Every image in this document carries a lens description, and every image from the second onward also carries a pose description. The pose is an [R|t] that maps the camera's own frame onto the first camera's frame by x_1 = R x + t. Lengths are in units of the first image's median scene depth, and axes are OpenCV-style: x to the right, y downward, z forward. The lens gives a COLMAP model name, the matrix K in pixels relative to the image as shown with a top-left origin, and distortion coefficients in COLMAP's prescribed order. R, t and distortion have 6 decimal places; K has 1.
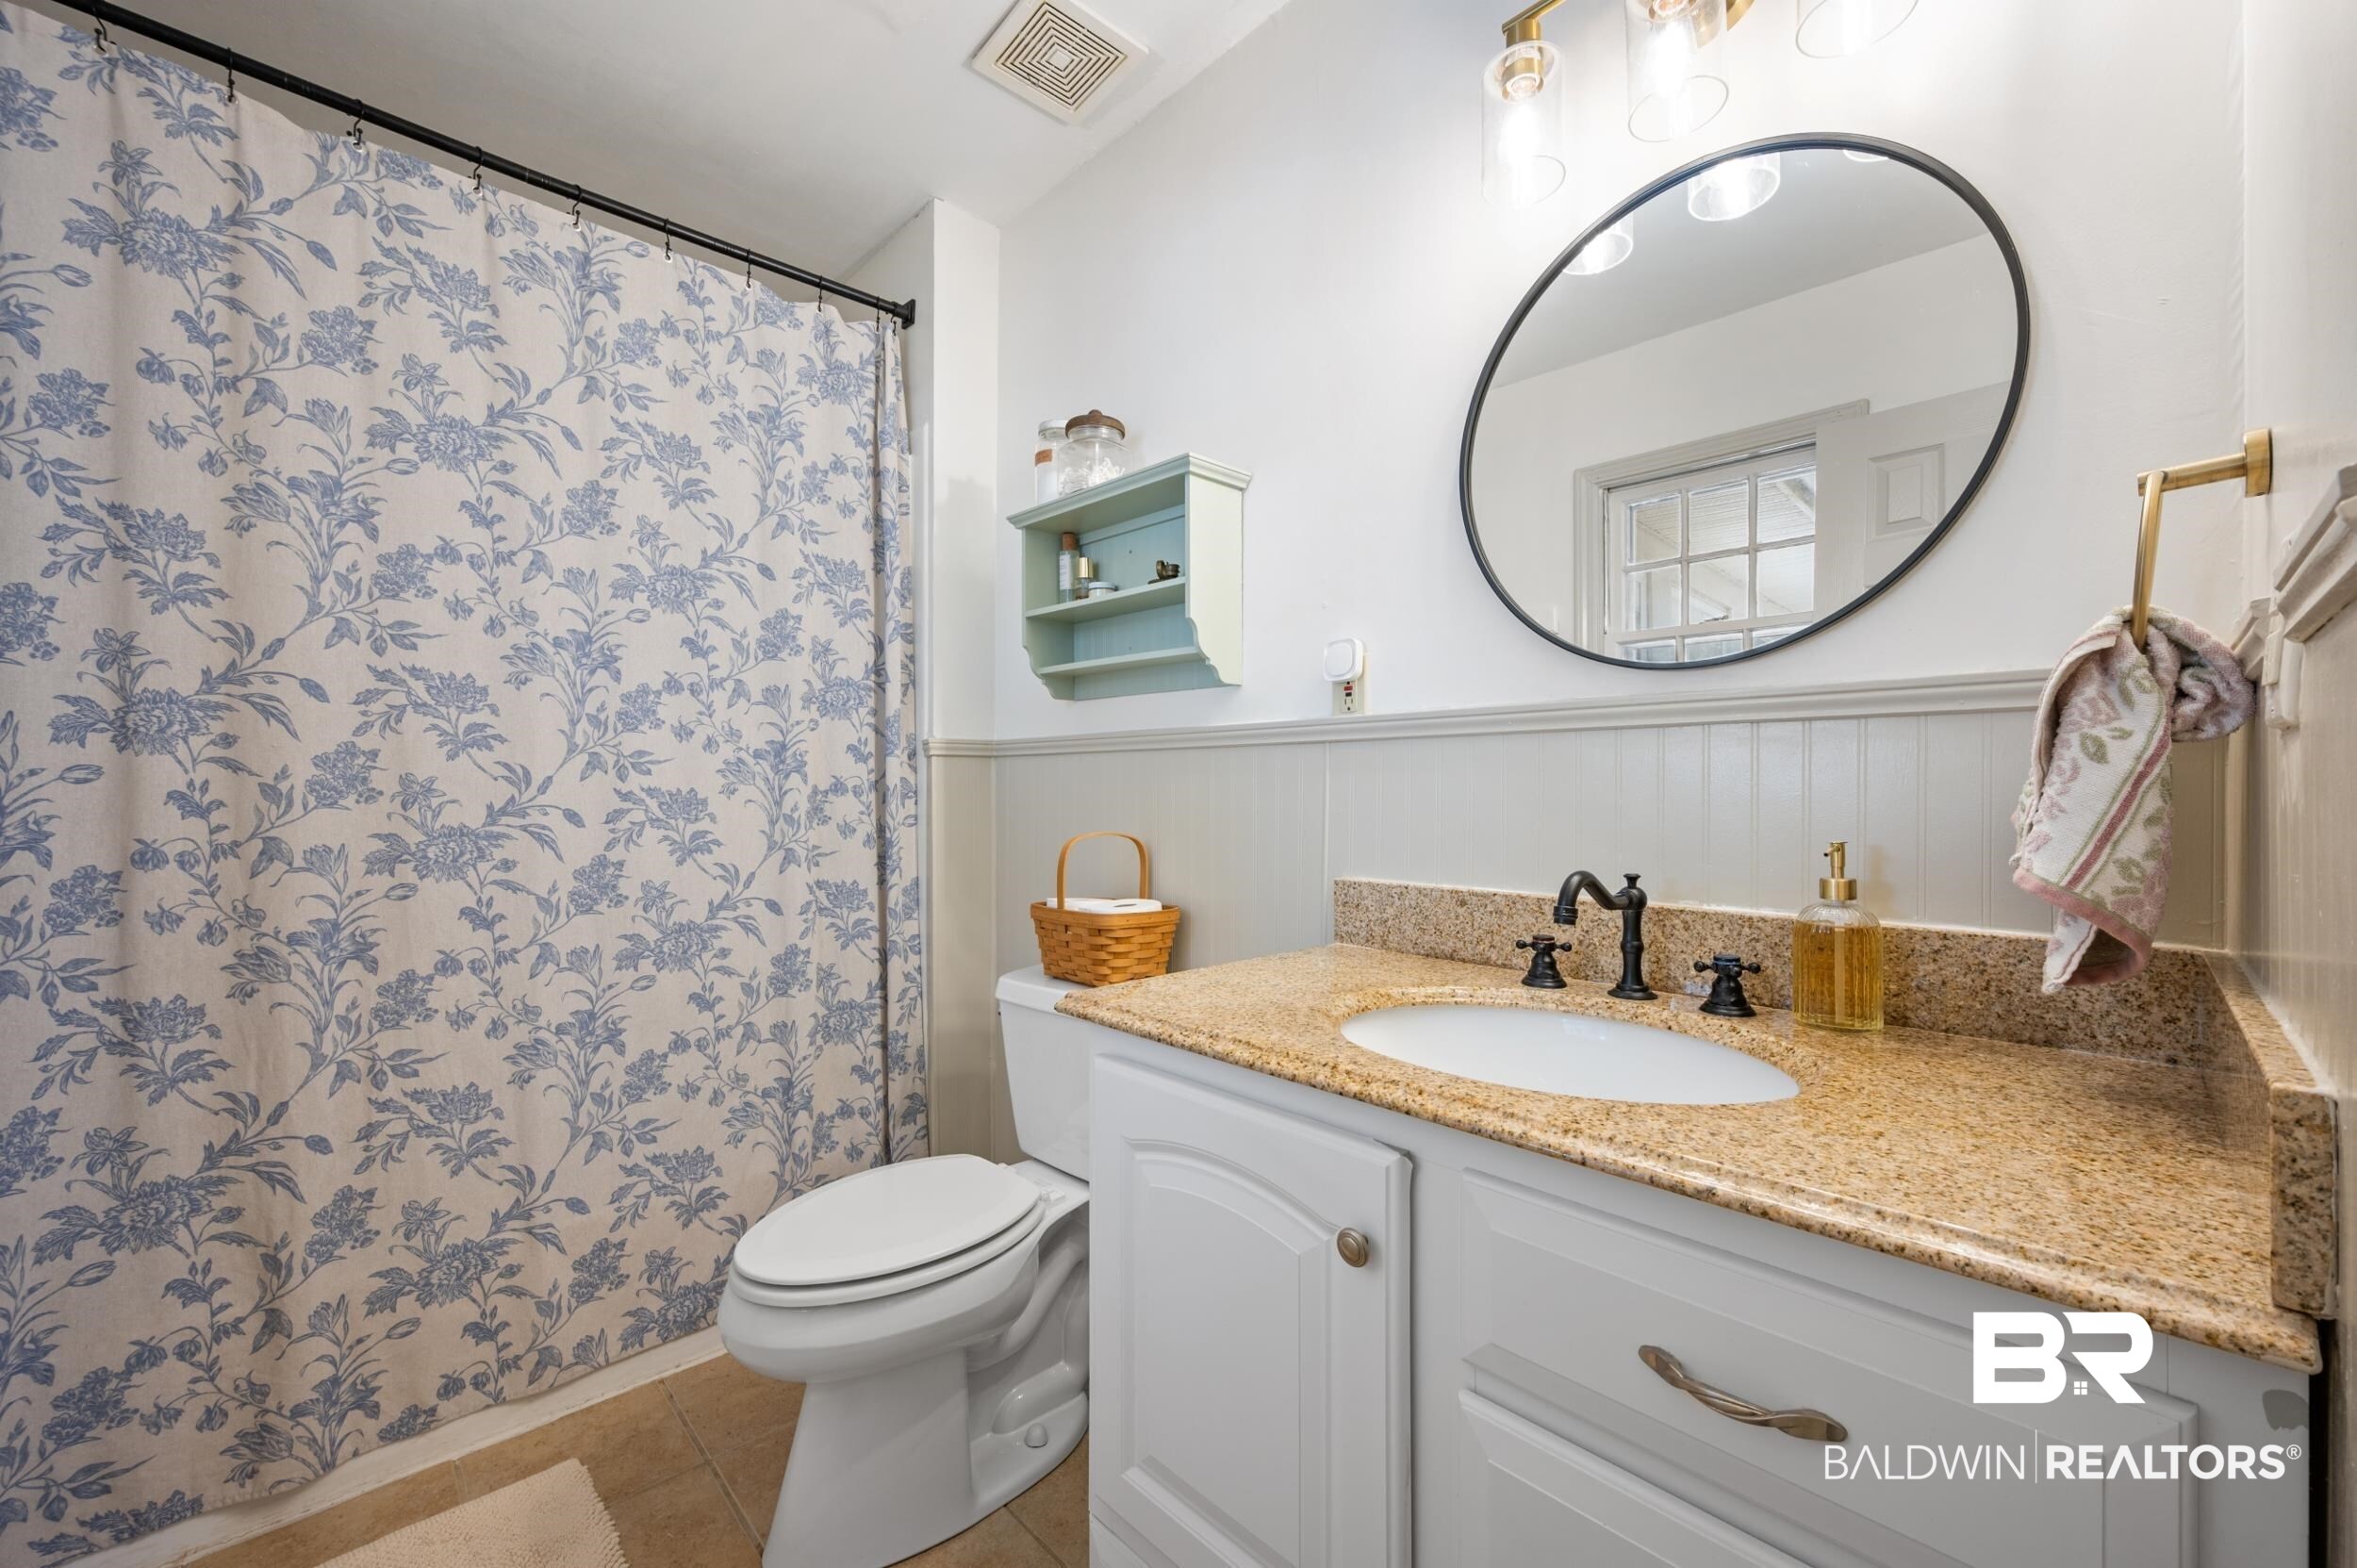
lens RADIAL K [[936.1, 0, 1179.4], [0, 936.1, 790.8], [0, 0, 1]] dist [-0.003028, 0.000376]
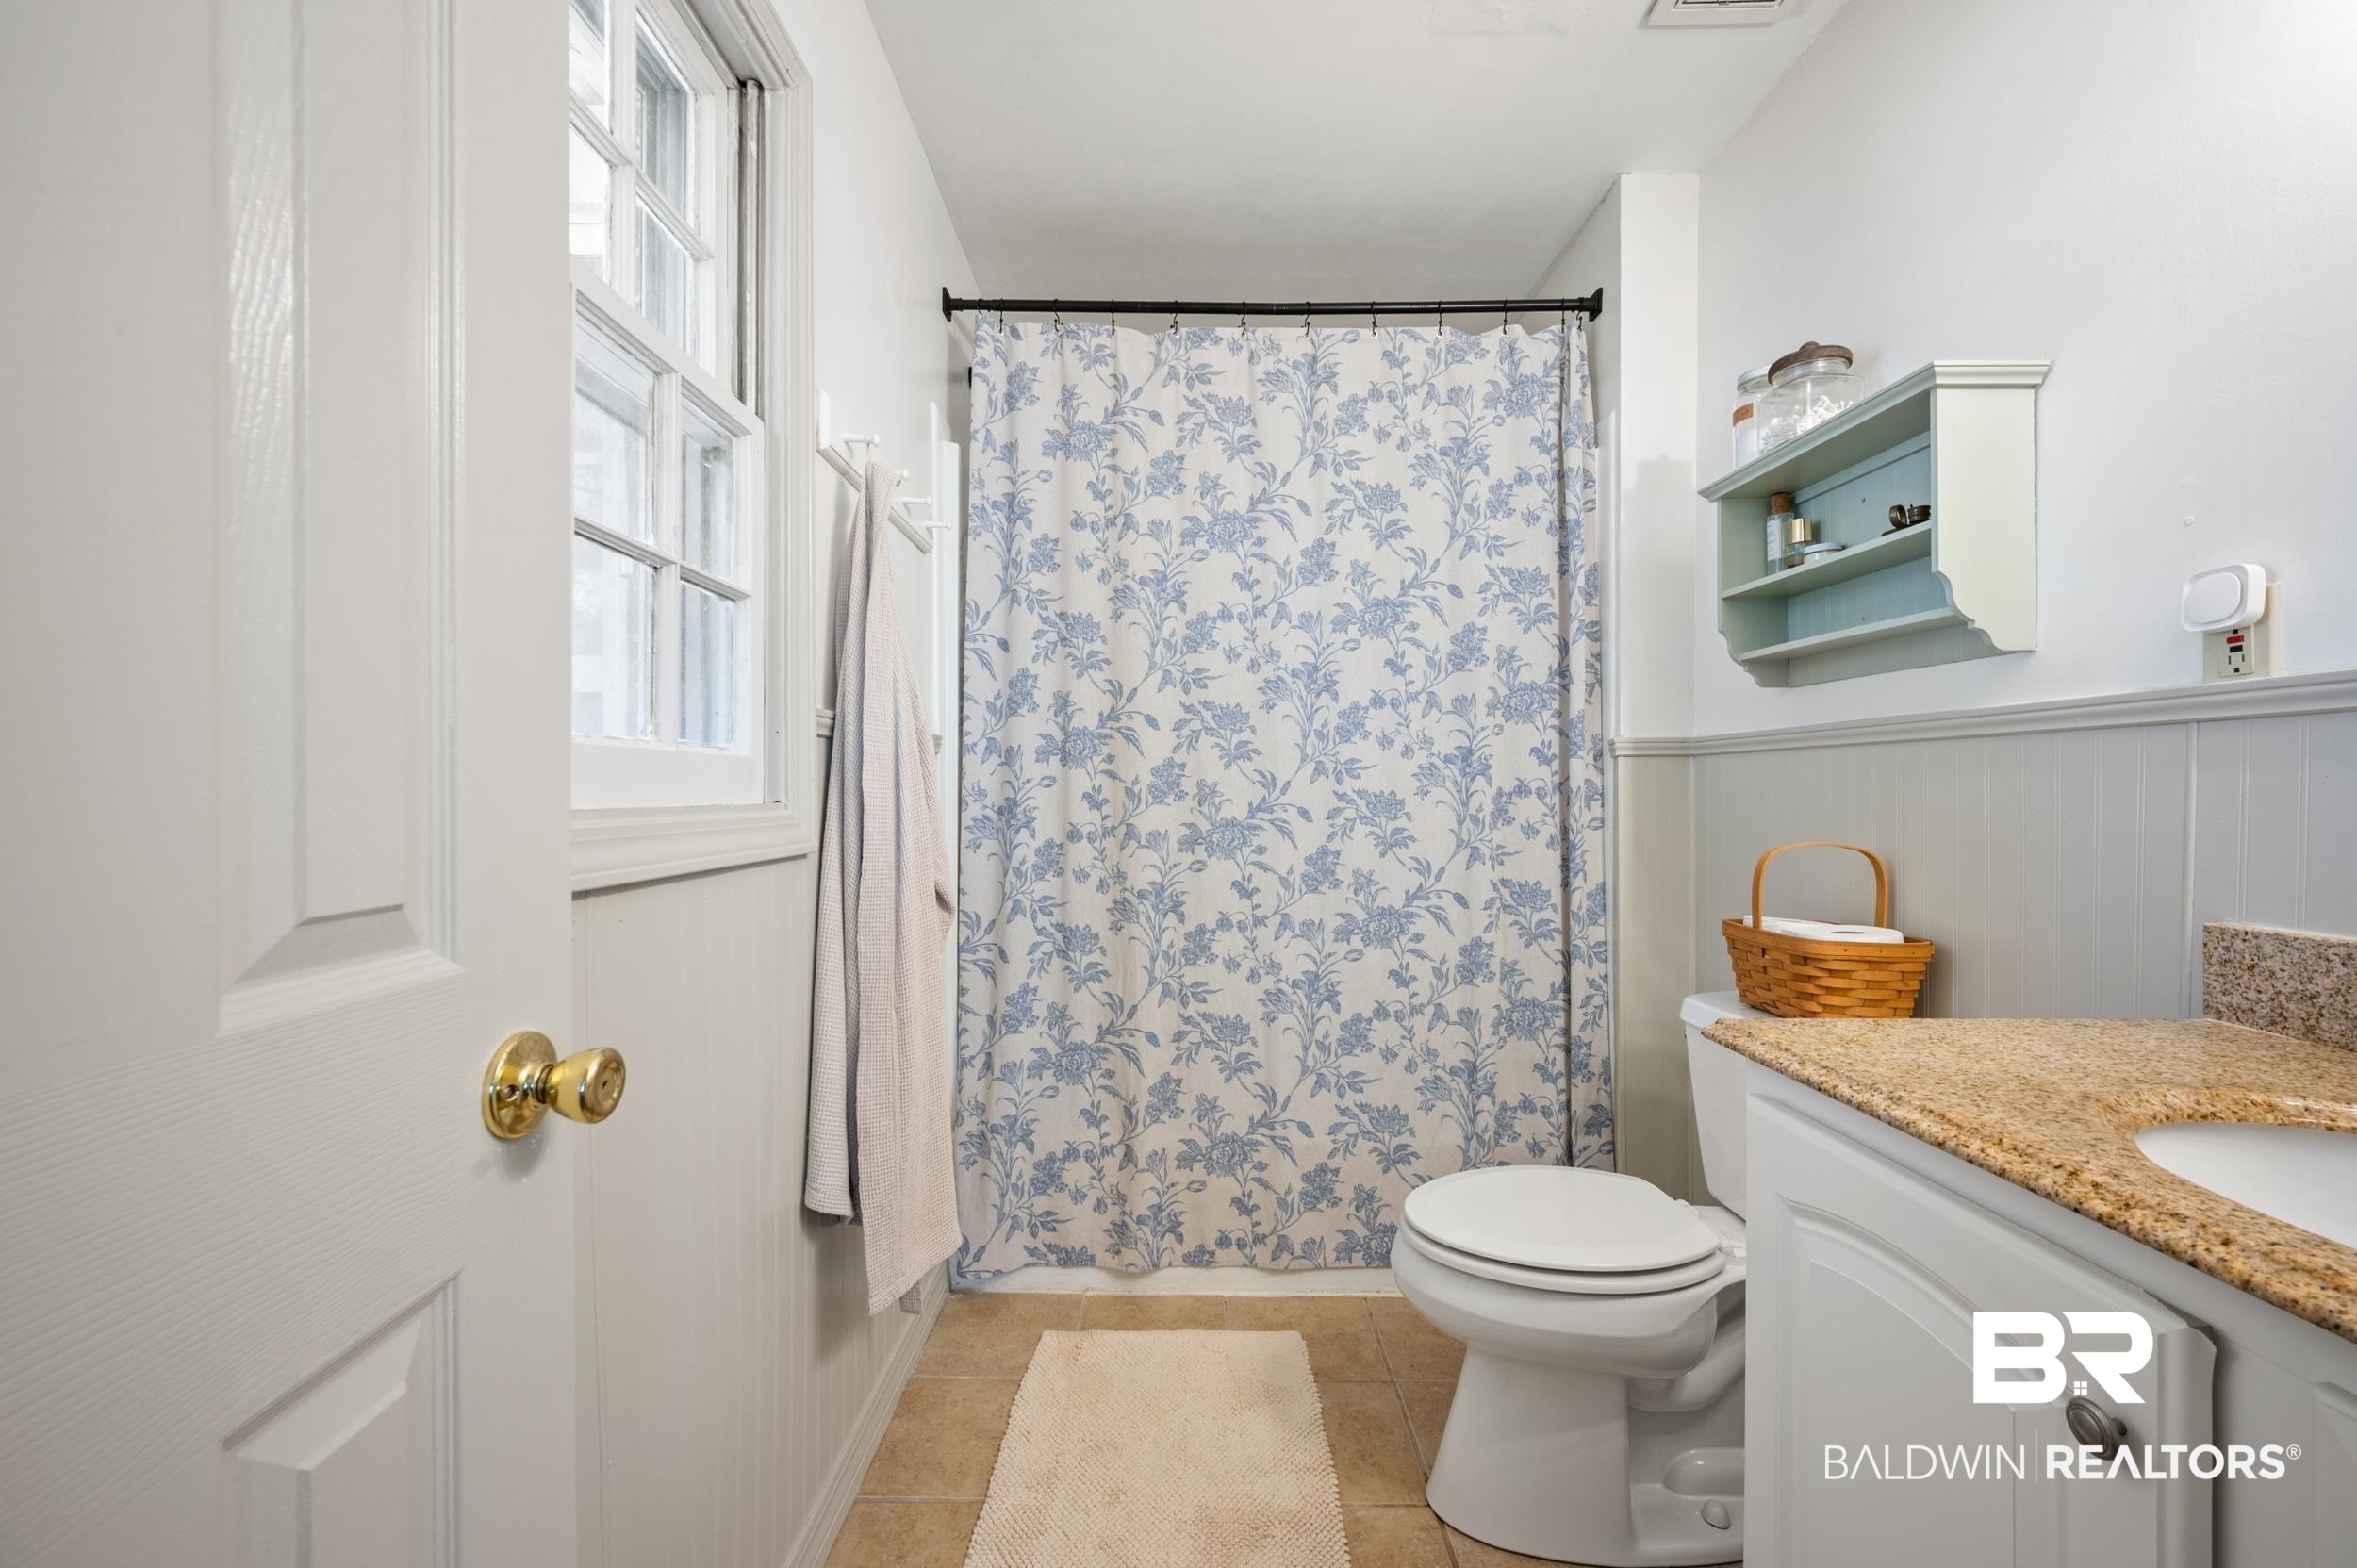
lens RADIAL K [[936.1, 0, 1166.5], [0, 936.1, 786.4], [0, 0, 1]] dist [-0.003028, 0.000376]
pose [[0.709810, -0.003600, -0.704384, 0.100181], [-0.001493, 0.999977, -0.006616, 0.000679], [0.704391, 0.005748, 0.709789, -0.006467]]
